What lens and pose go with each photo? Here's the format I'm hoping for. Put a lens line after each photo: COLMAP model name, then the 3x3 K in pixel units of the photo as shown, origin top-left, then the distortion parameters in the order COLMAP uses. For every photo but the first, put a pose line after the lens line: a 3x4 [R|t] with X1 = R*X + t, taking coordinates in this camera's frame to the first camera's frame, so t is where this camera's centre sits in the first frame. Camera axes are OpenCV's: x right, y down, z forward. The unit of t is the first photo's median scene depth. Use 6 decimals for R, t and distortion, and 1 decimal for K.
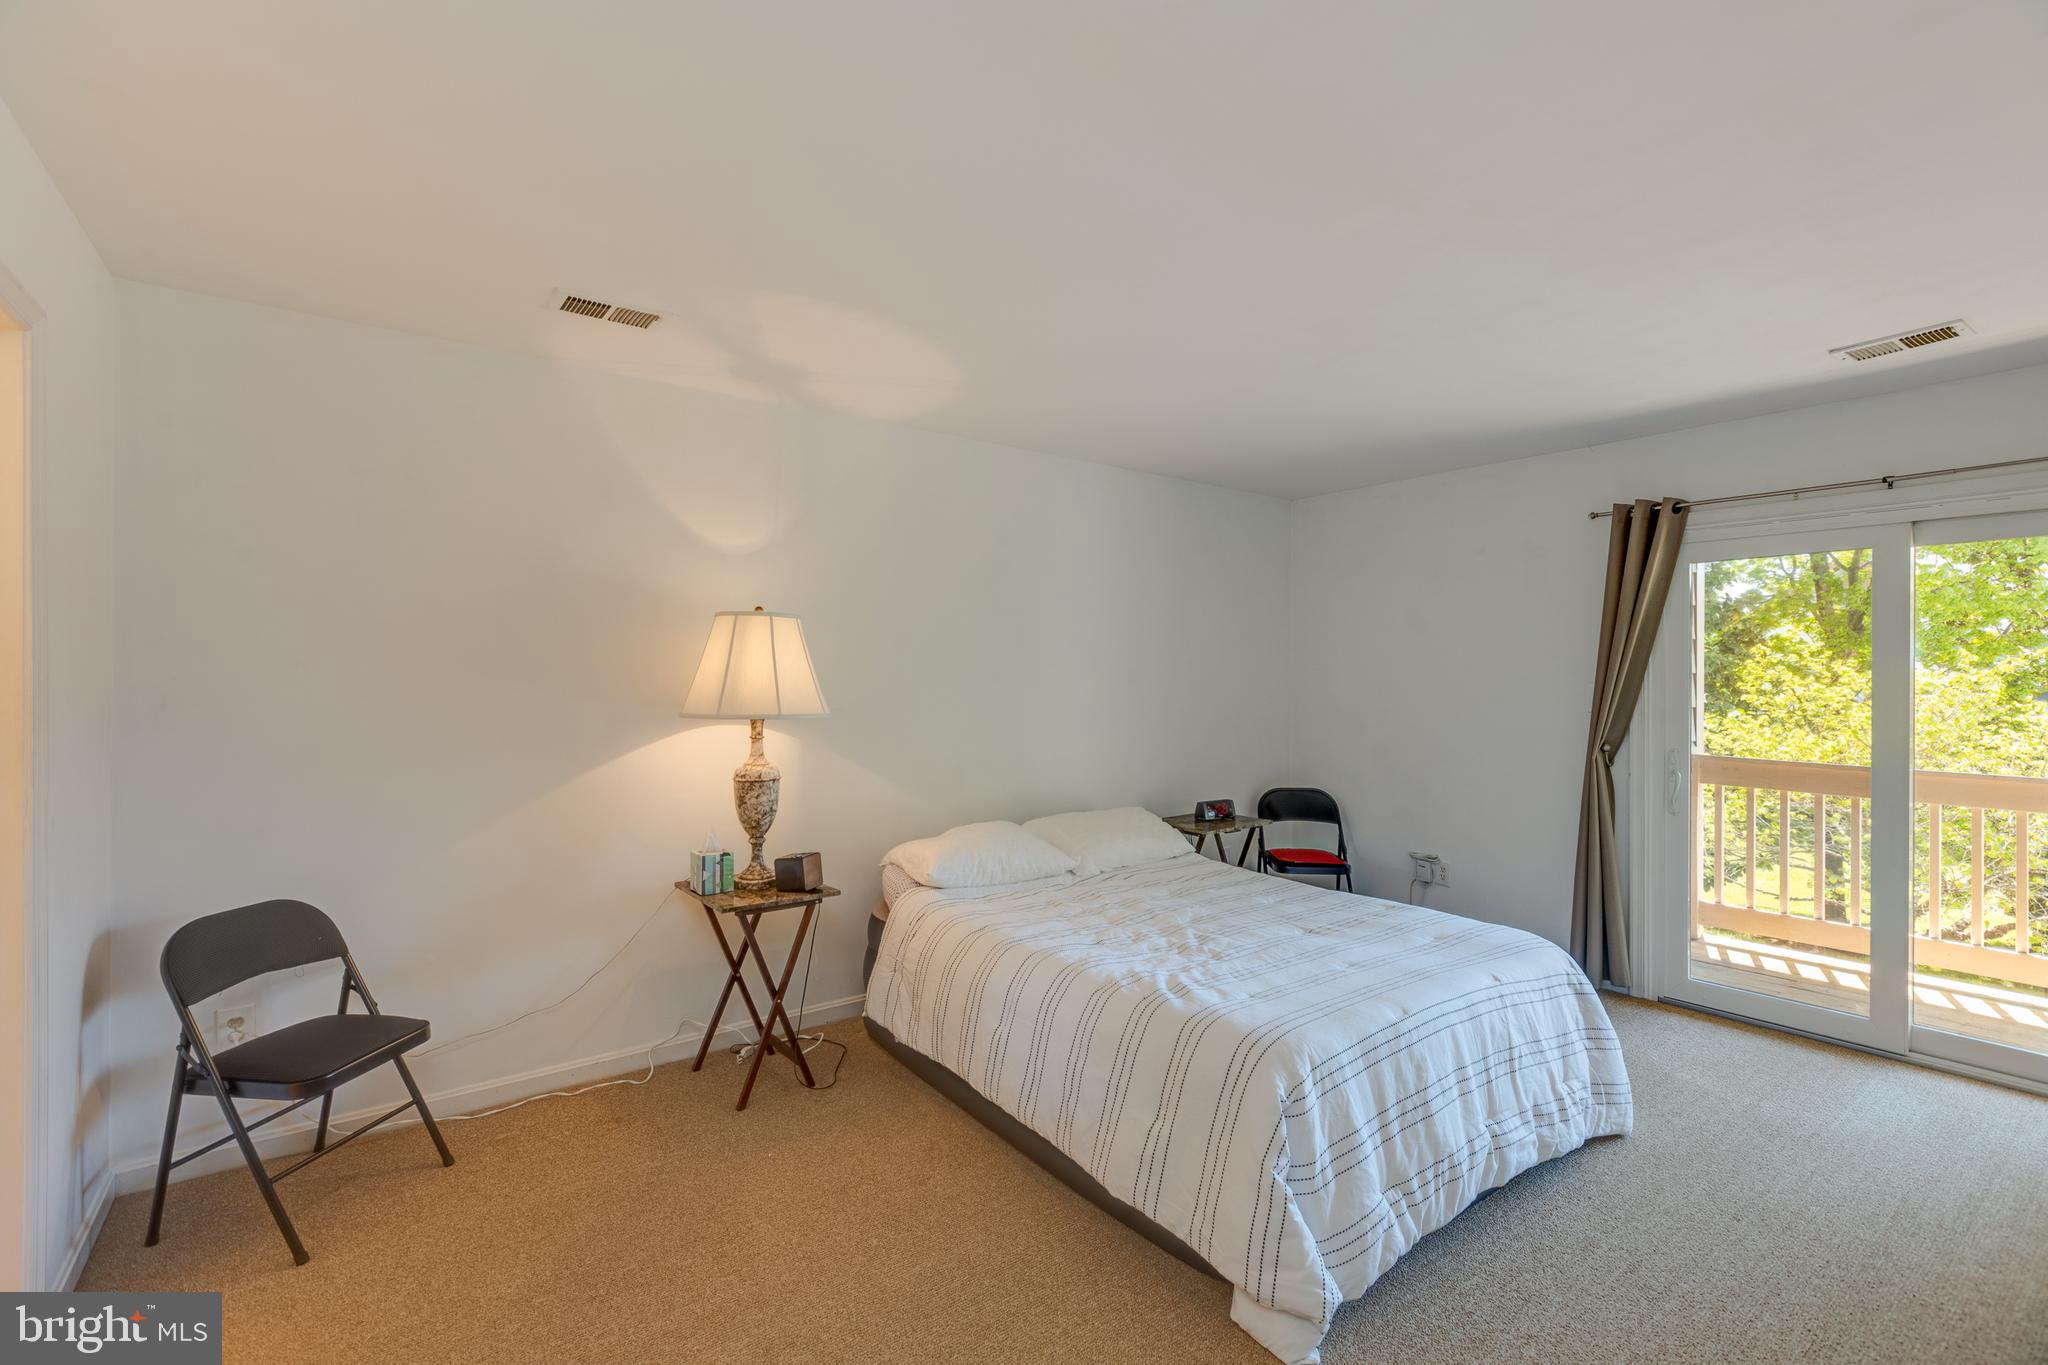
lens RADIAL K [[896.5, 0, 1028.0], [0, 896.5, 679.6], [0, 0, 1]] dist [0.002188, -0.000463]
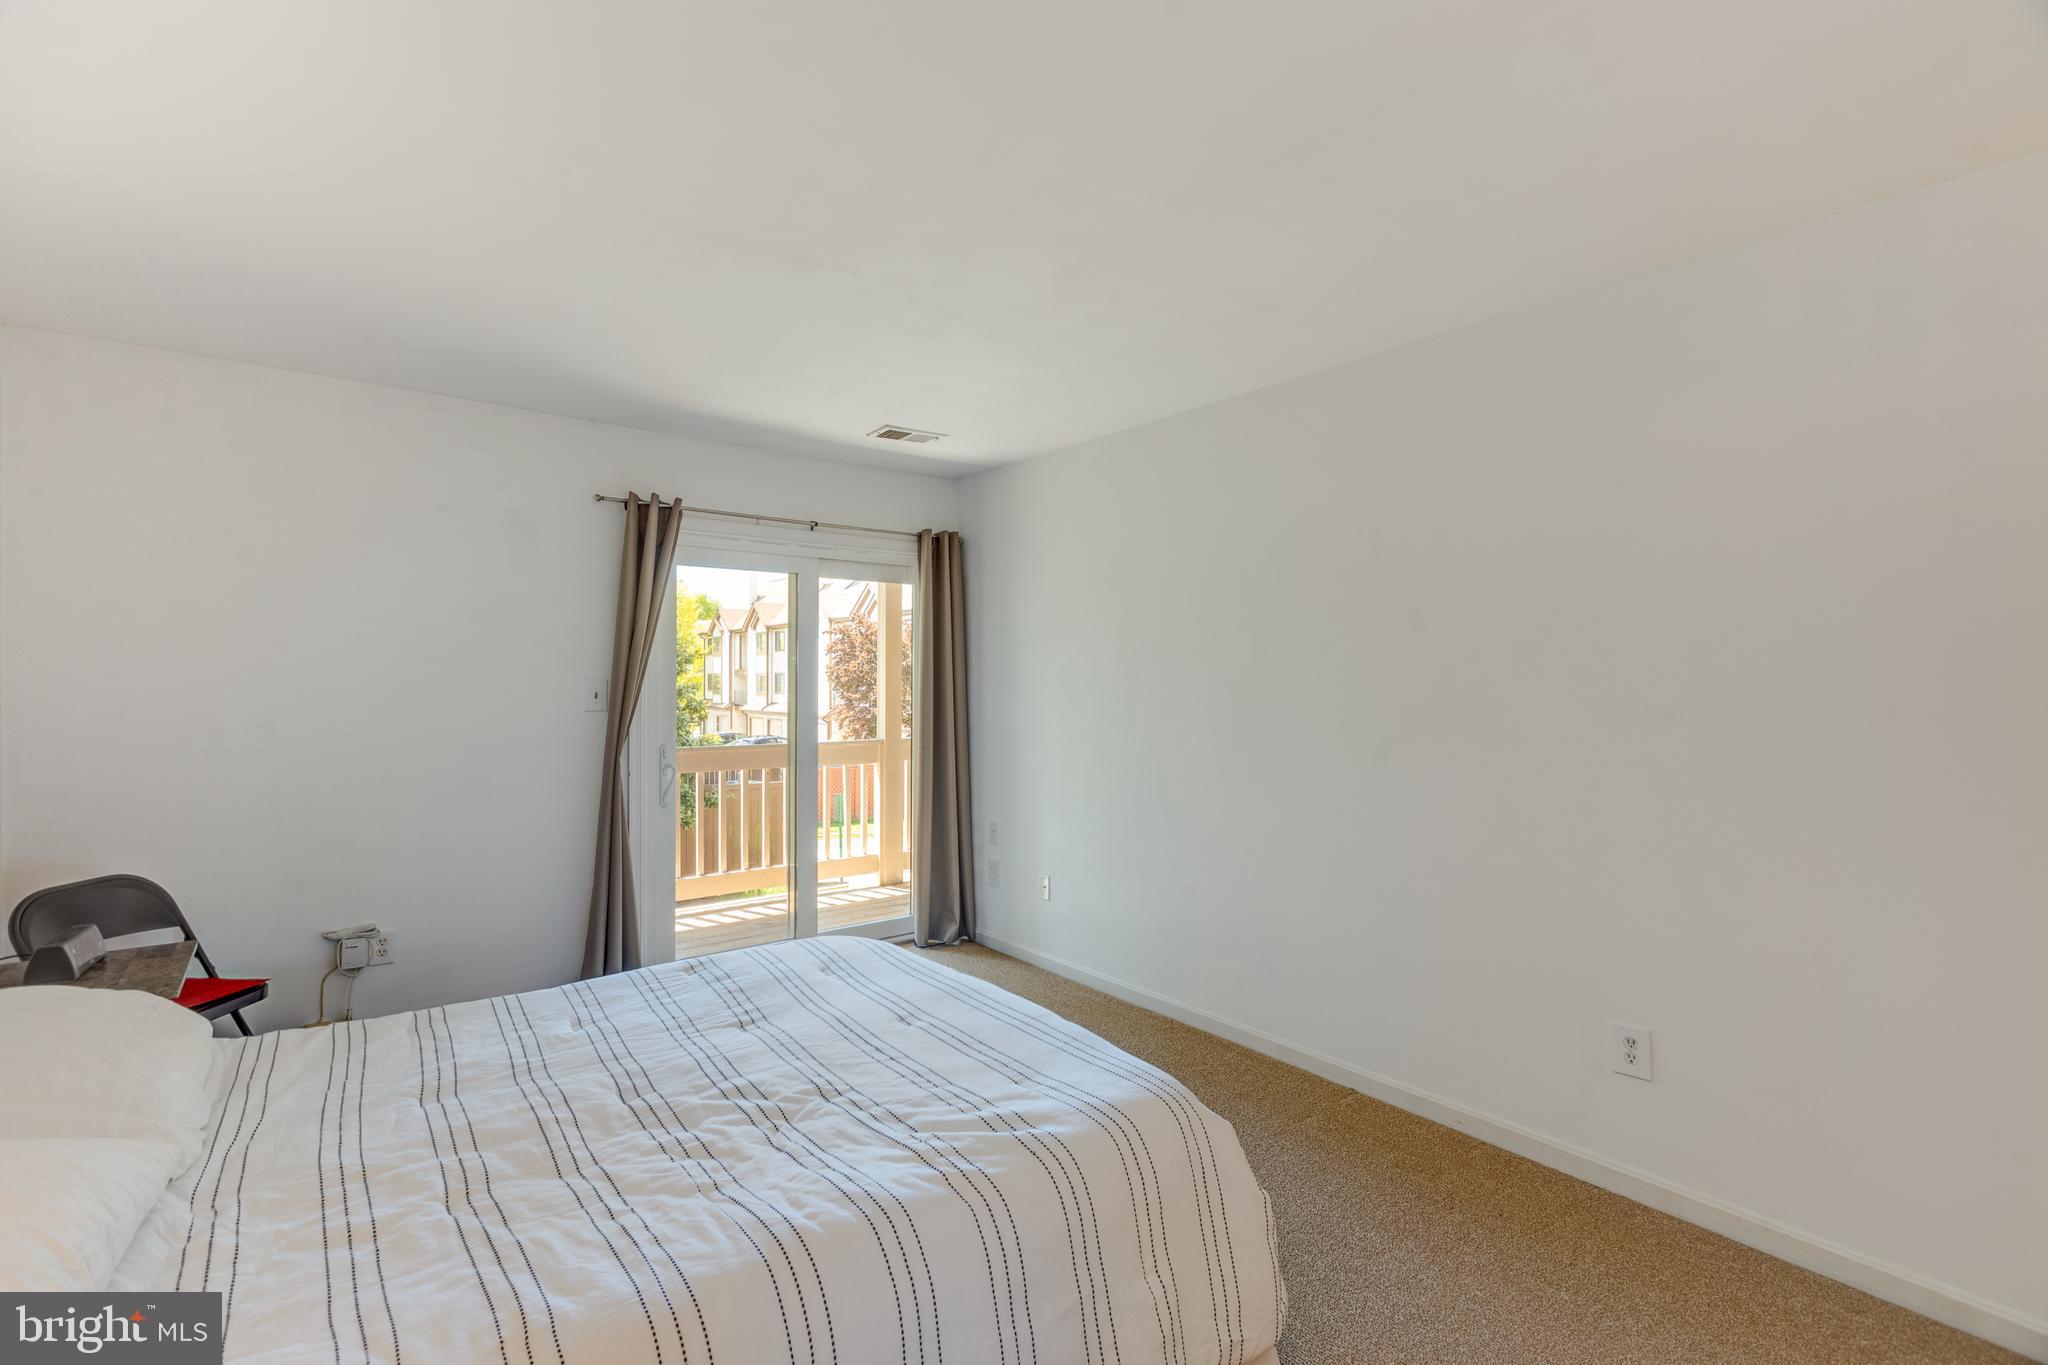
lens RADIAL K [[896.5, 0, 1027.3], [0, 896.5, 682.3], [0, 0, 1]] dist [0.002188, -0.000463]
pose [[-0.012393, -0.004554, 0.999913, -0.310290], [0.002729, 0.999986, 0.004588, 0.003905], [-0.999919, 0.002786, -0.012381, 0.596719]]
